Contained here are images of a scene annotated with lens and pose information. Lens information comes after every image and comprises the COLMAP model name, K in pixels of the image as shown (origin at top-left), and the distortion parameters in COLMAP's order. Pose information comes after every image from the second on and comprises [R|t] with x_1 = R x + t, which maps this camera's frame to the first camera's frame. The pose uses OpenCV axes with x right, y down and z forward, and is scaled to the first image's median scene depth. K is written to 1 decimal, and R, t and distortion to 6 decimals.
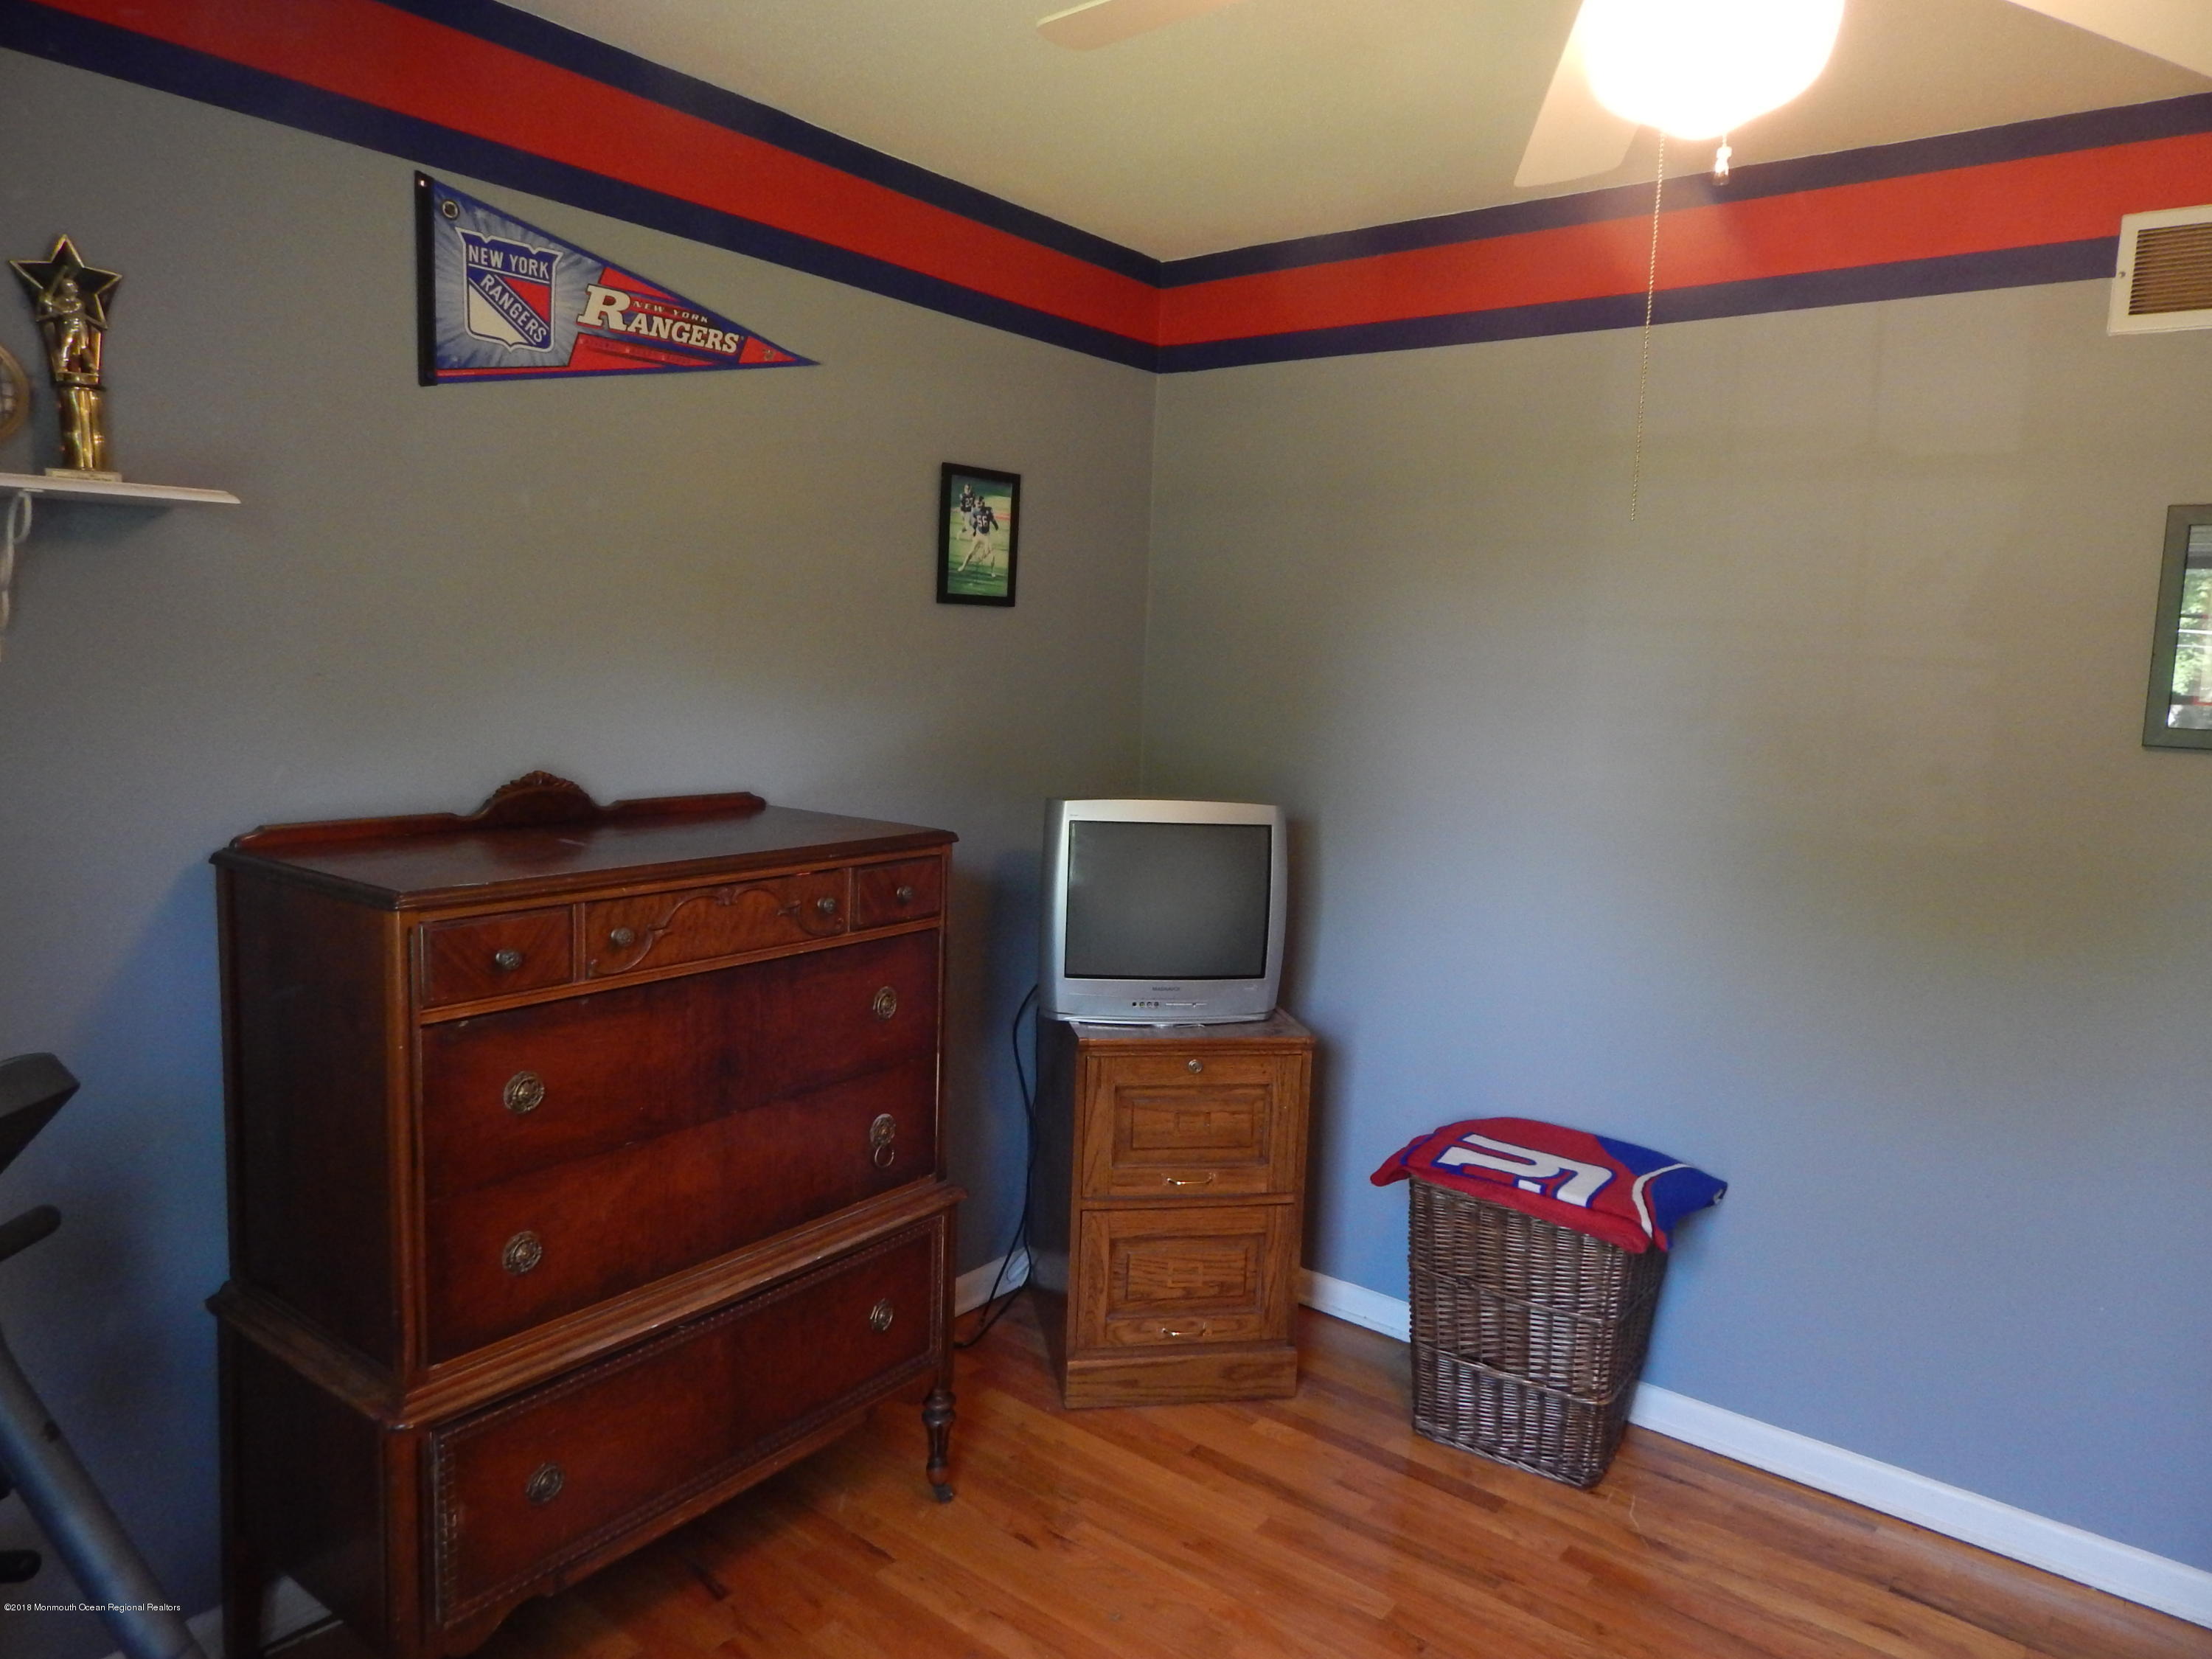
lens RADIAL K [[1466.7, 0, 1106.0], [0, 1466.7, 829.5], [0, 0, 1]] dist [0.001621, 0.000238]
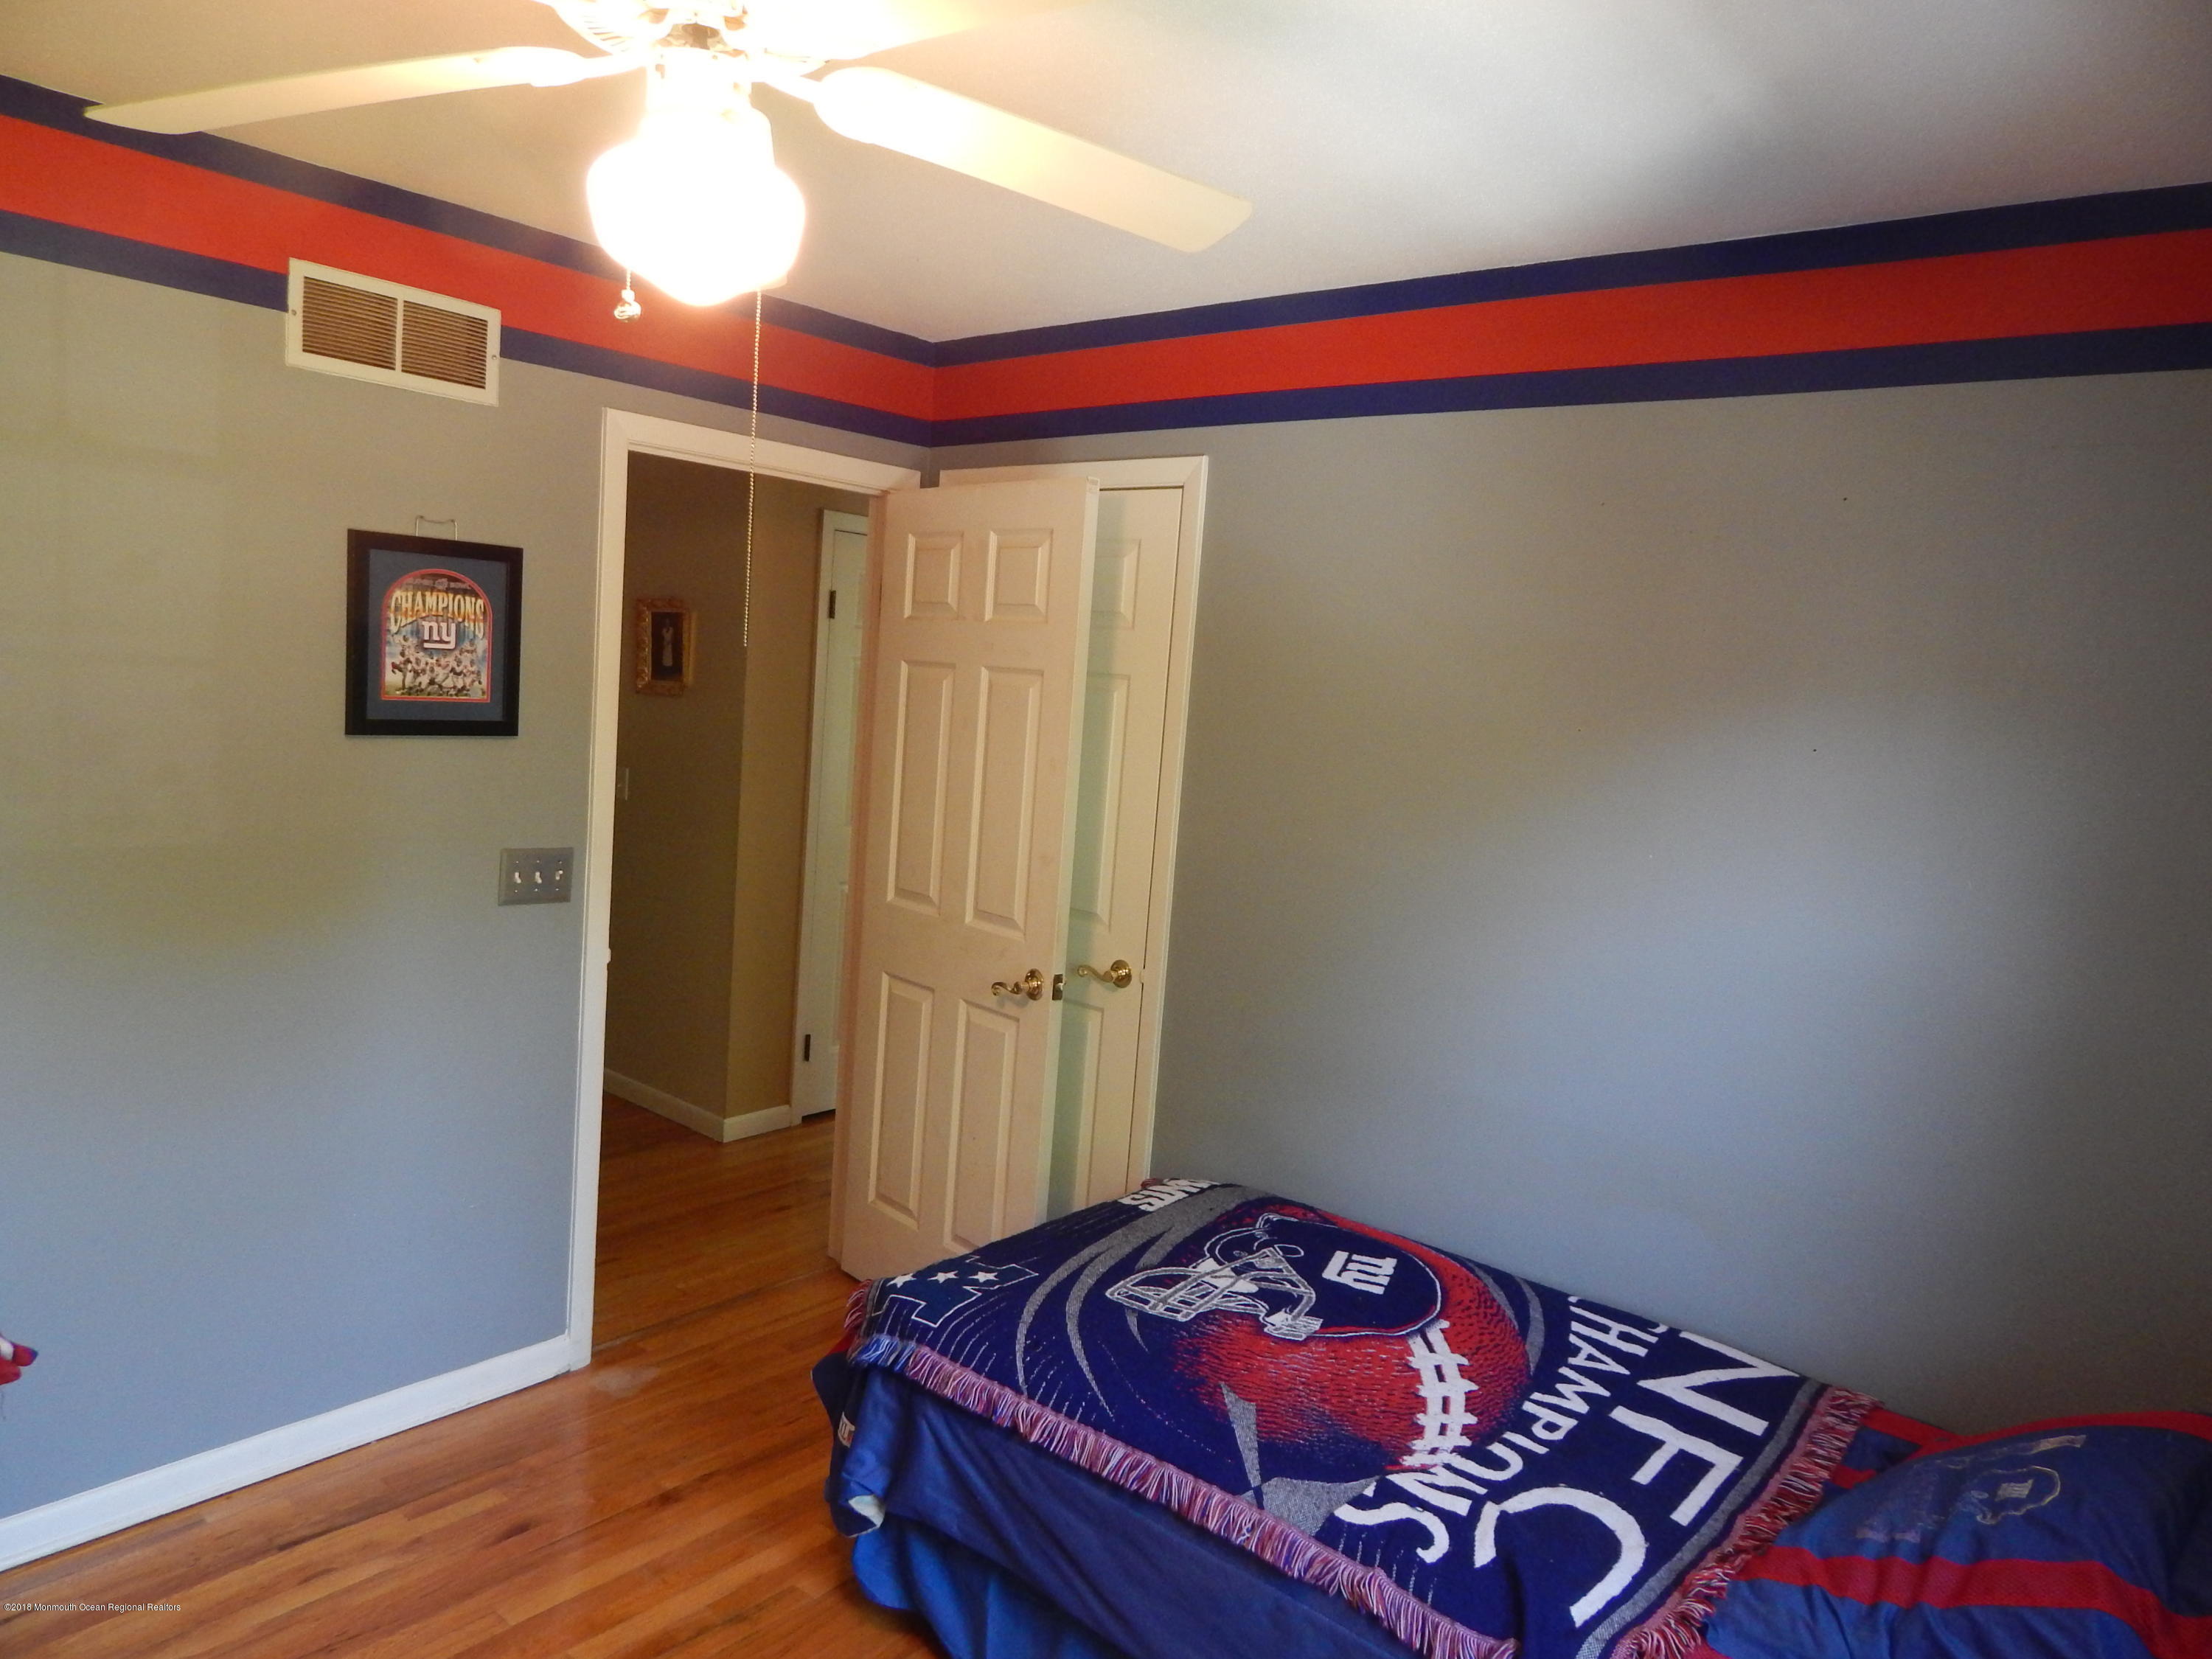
lens RADIAL K [[1466.7, 0, 1106.0], [0, 1466.7, 829.5], [0, 0, 1]] dist [0.001621, 0.000238]
pose [[0.051460, -0.138891, 0.988970, -0.428781], [0.066099, 0.988584, 0.135397, -0.099970], [-0.996485, 0.058403, 0.060053, 0.341083]]
